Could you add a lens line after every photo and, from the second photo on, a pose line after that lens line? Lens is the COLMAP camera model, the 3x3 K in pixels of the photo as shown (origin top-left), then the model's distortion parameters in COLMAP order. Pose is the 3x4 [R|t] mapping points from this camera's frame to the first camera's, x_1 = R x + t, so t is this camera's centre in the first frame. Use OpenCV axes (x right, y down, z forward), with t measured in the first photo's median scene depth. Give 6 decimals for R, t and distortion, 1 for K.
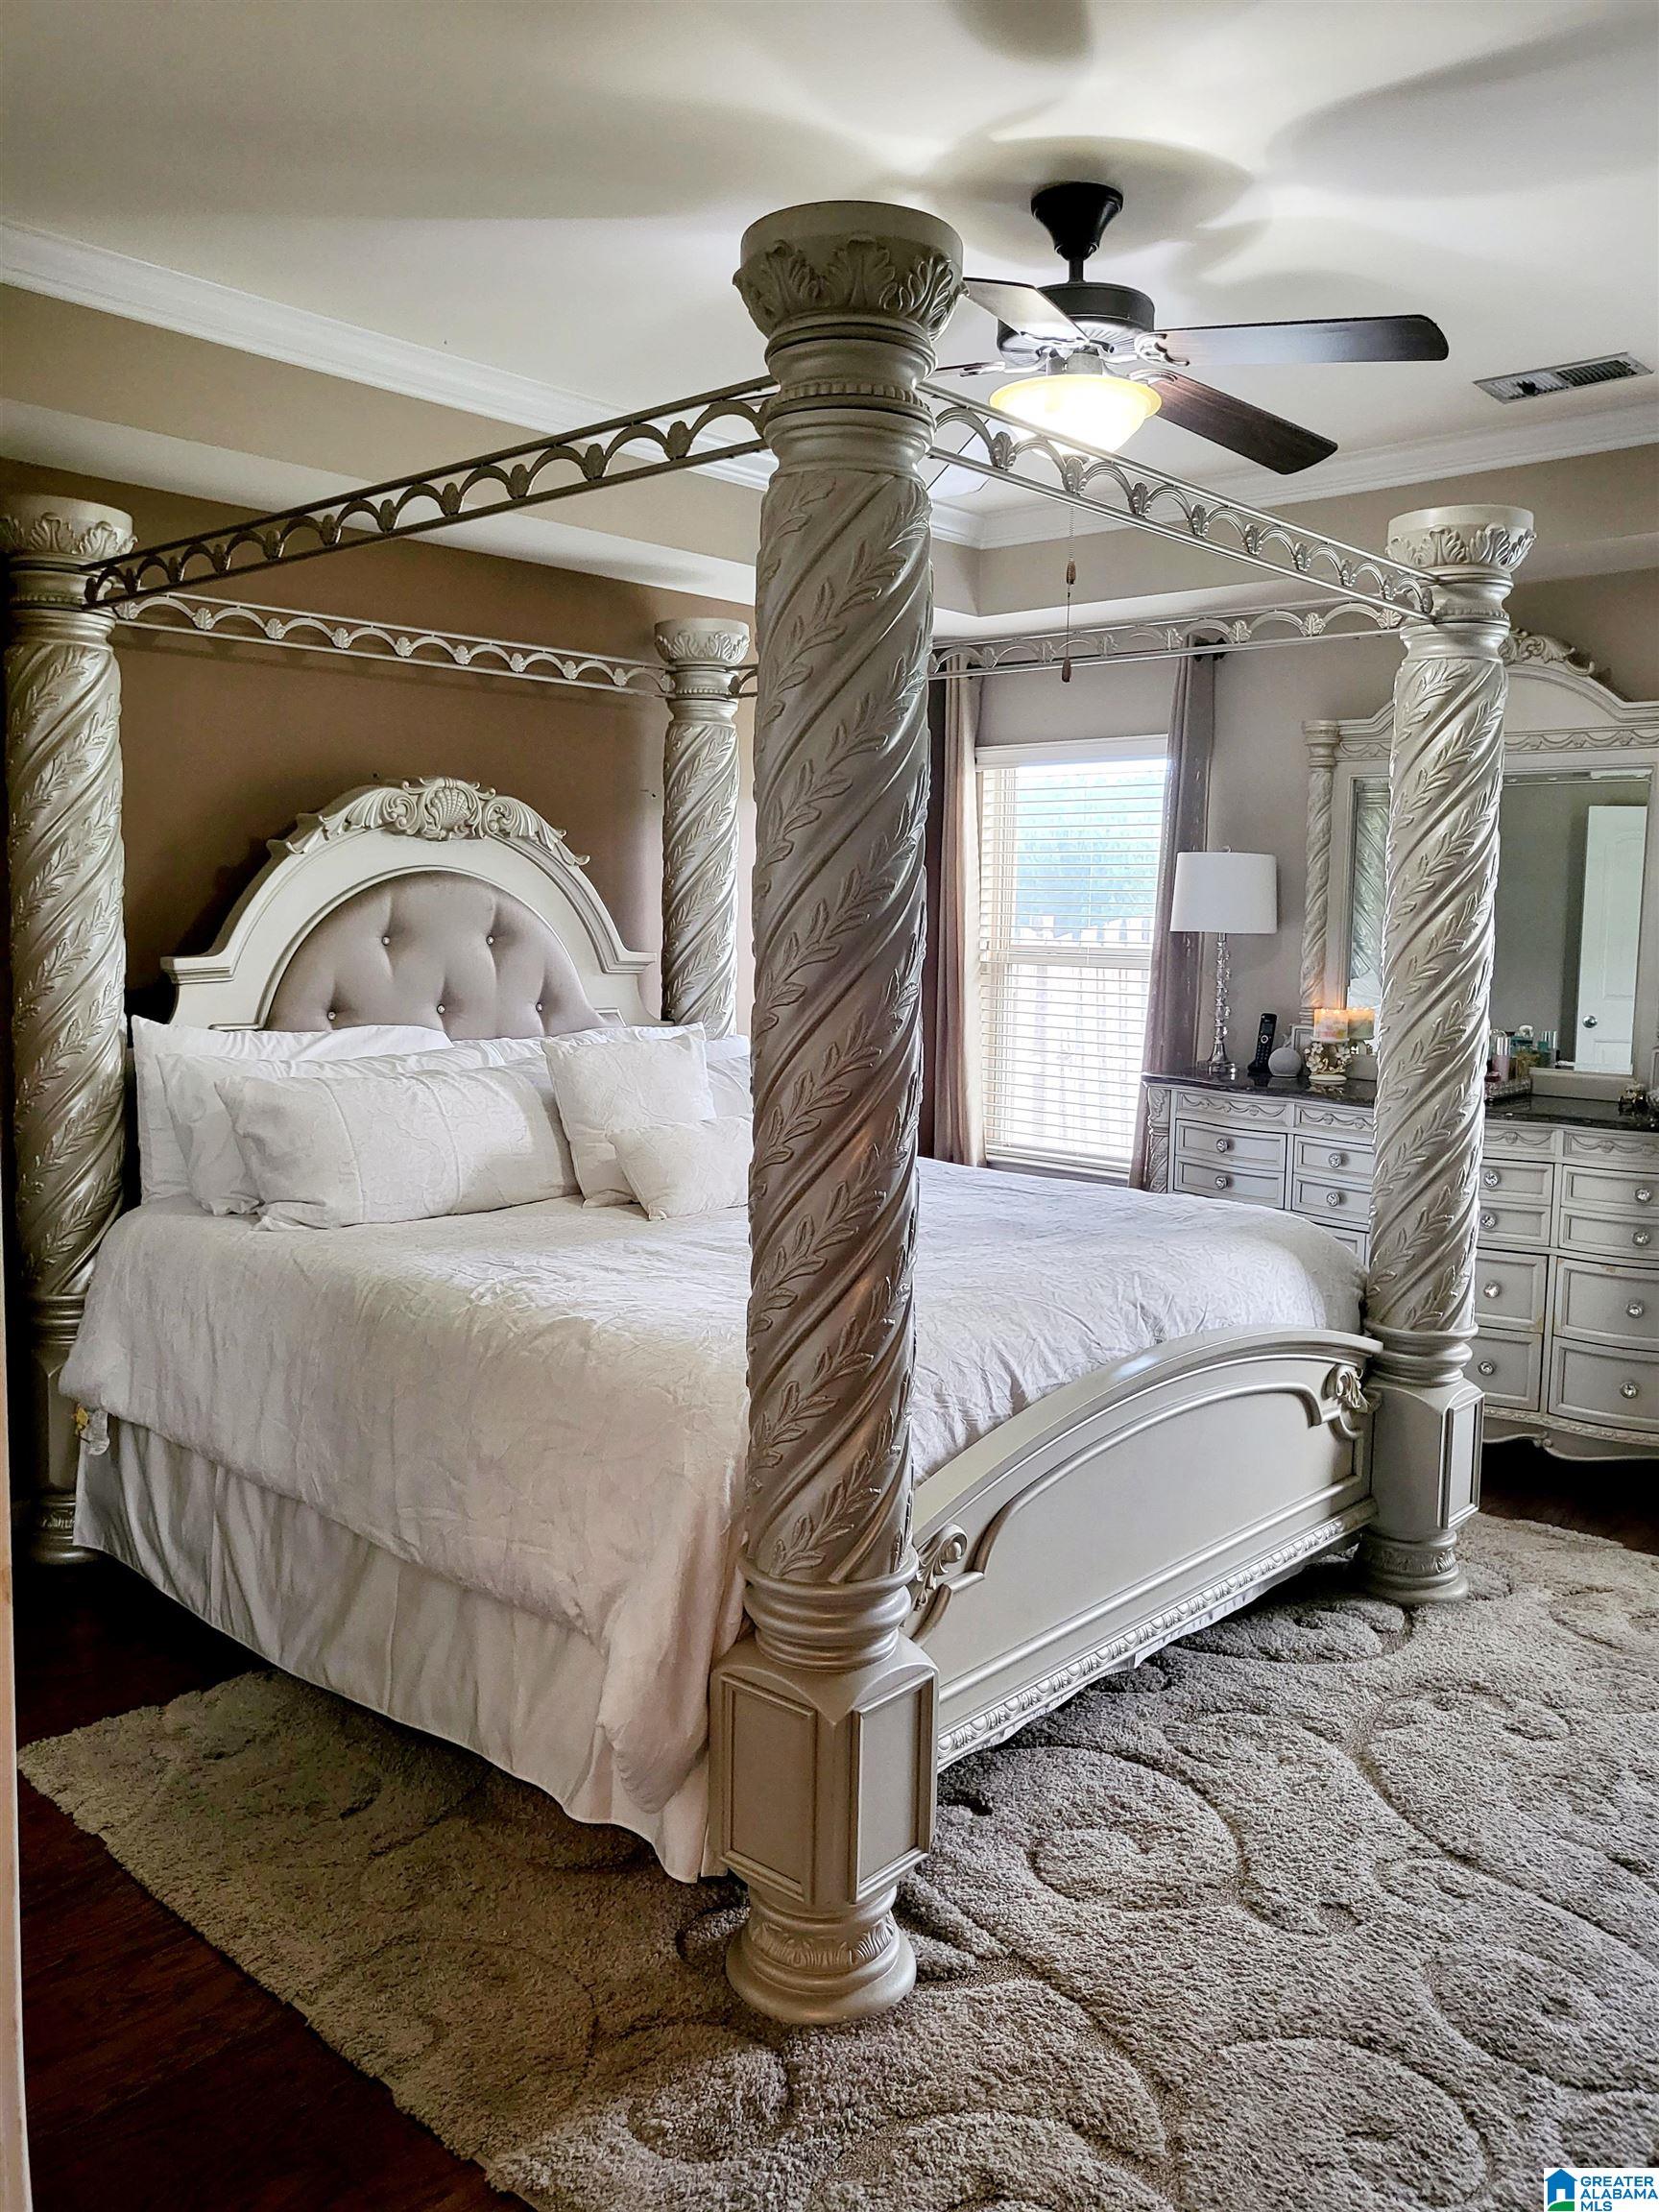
lens RADIAL K [[1743.7, 0, 838.1], [0, 1743.7, 1110.4], [0, 0, 1]] dist [-0.035904, 0.085882]
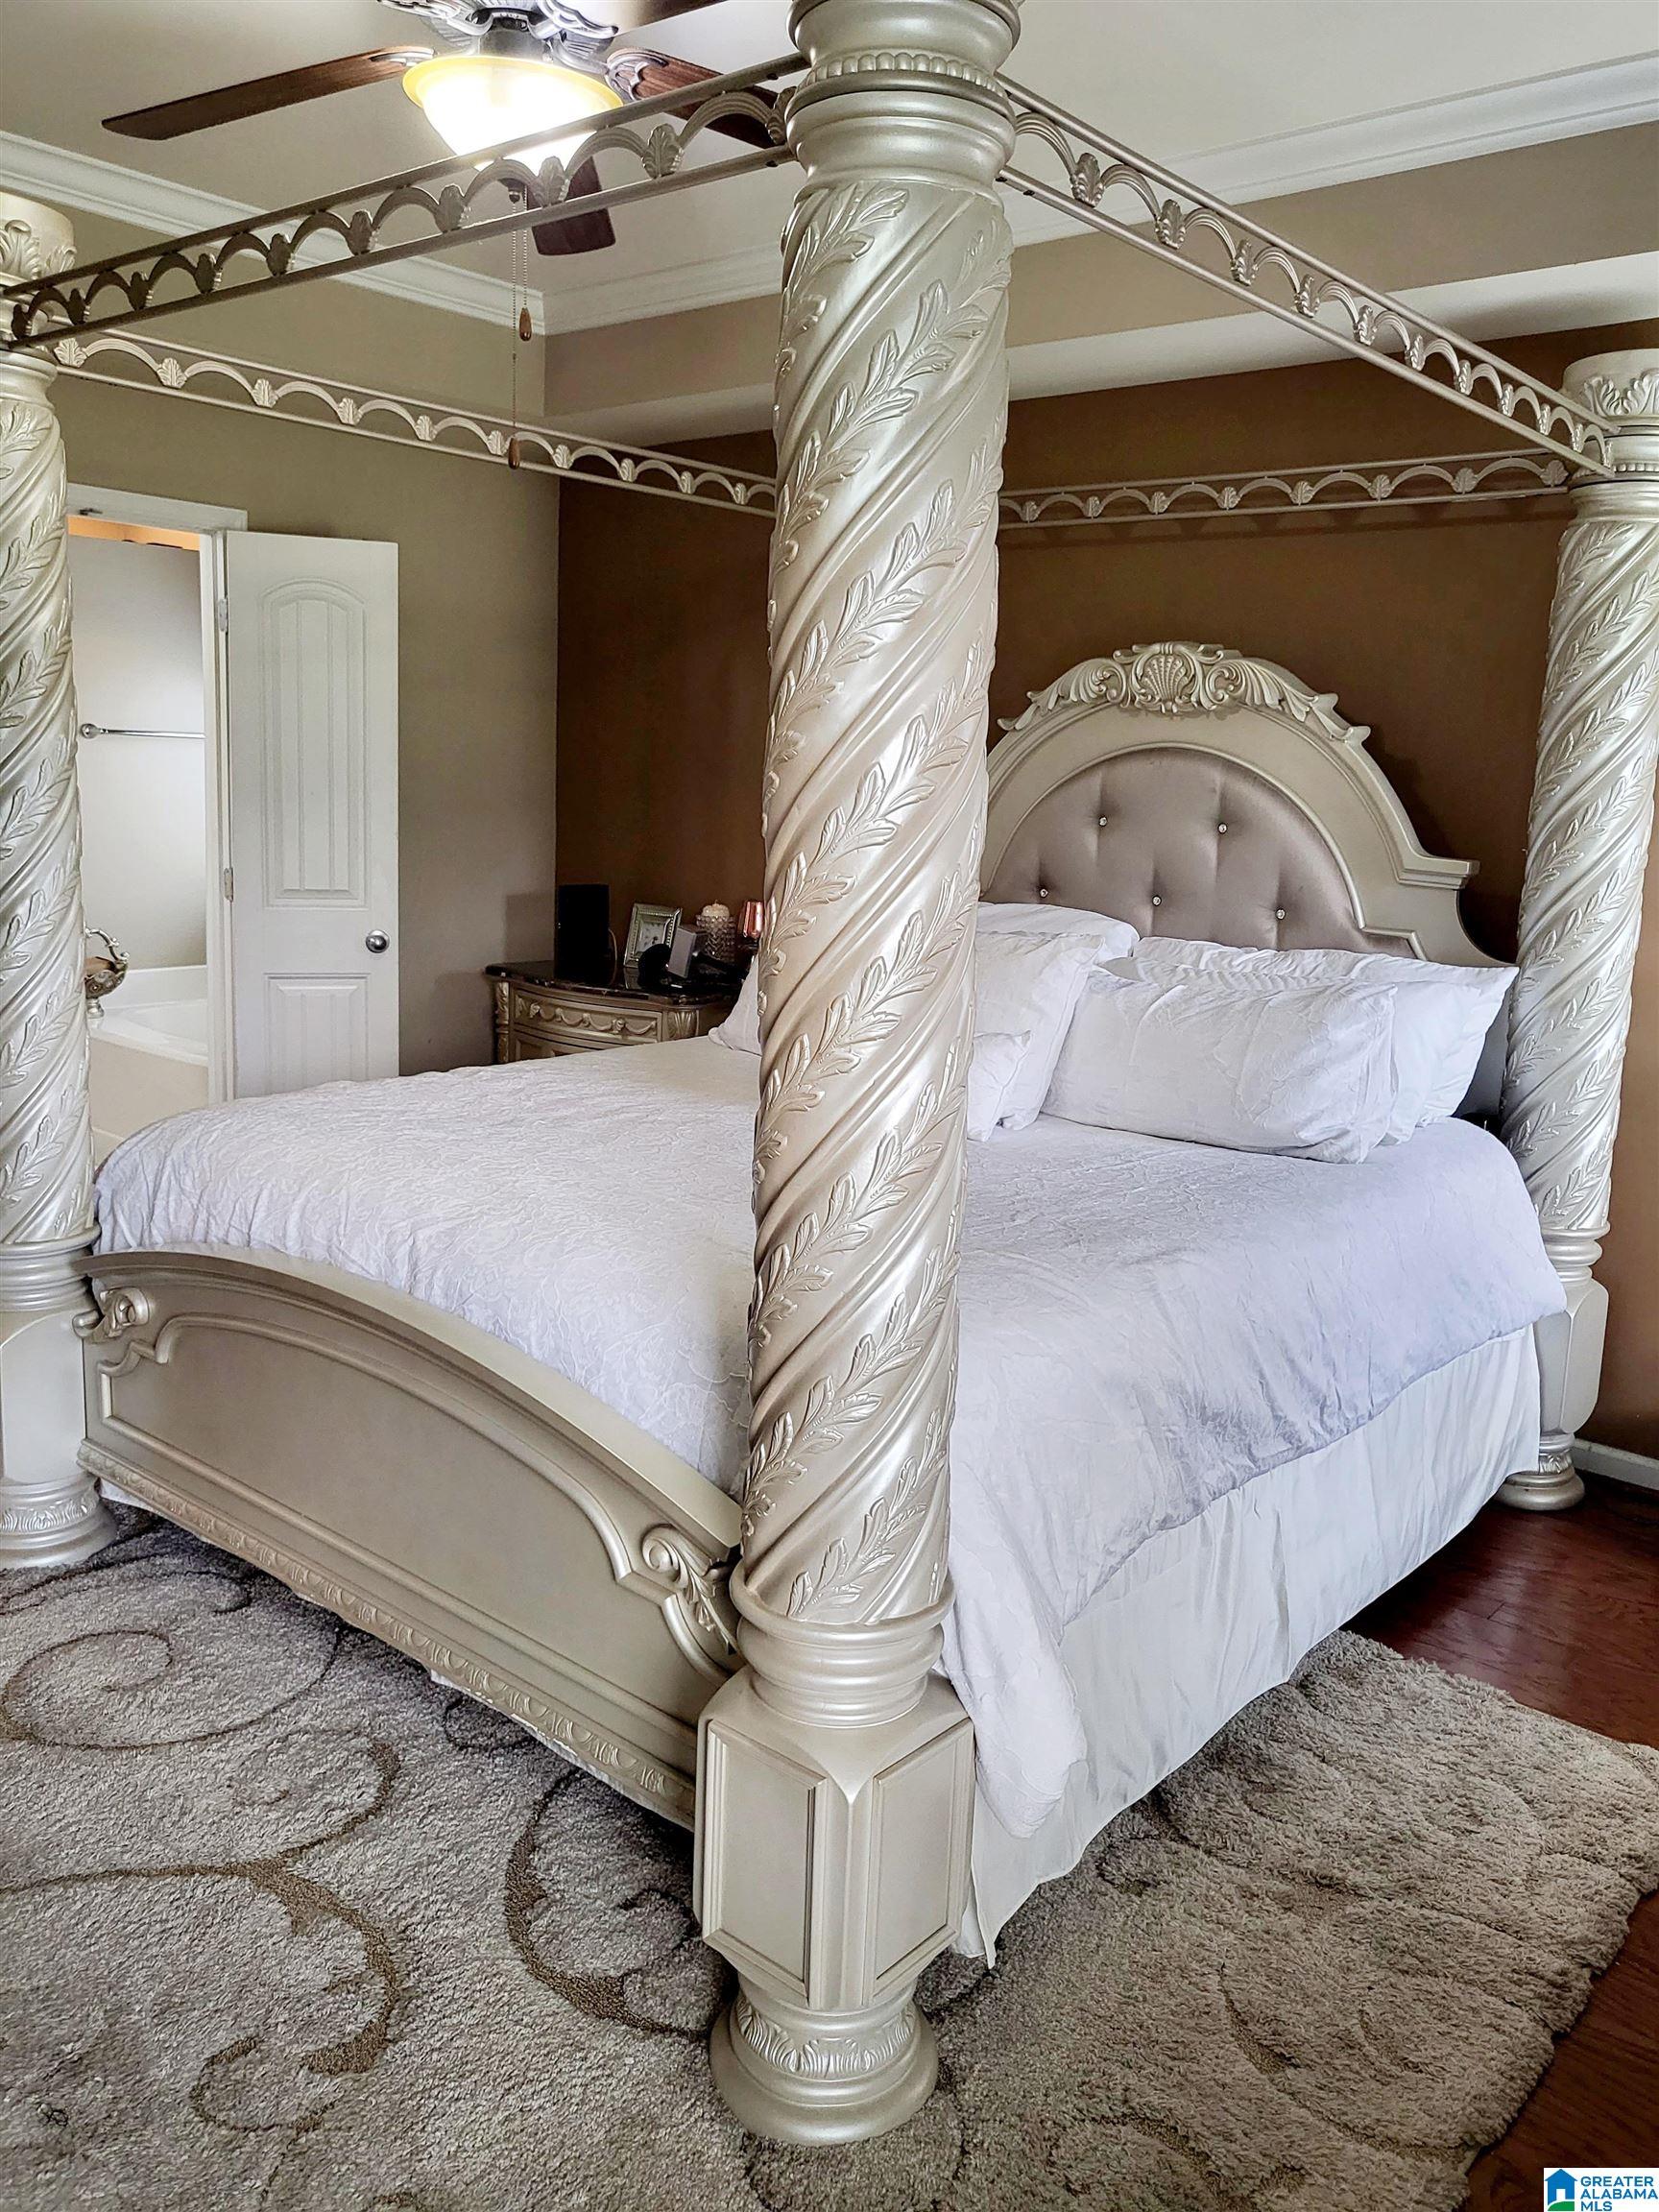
lens RADIAL K [[1743.7, 0, 838.9], [0, 1743.7, 1095.0], [0, 0, 1]] dist [-0.035904, 0.085882]
pose [[0.013747, 0.178282, -0.983883, 0.701470], [-0.144649, 0.973980, 0.174467, -0.095528], [0.989387, 0.139920, 0.039178, 0.830913]]
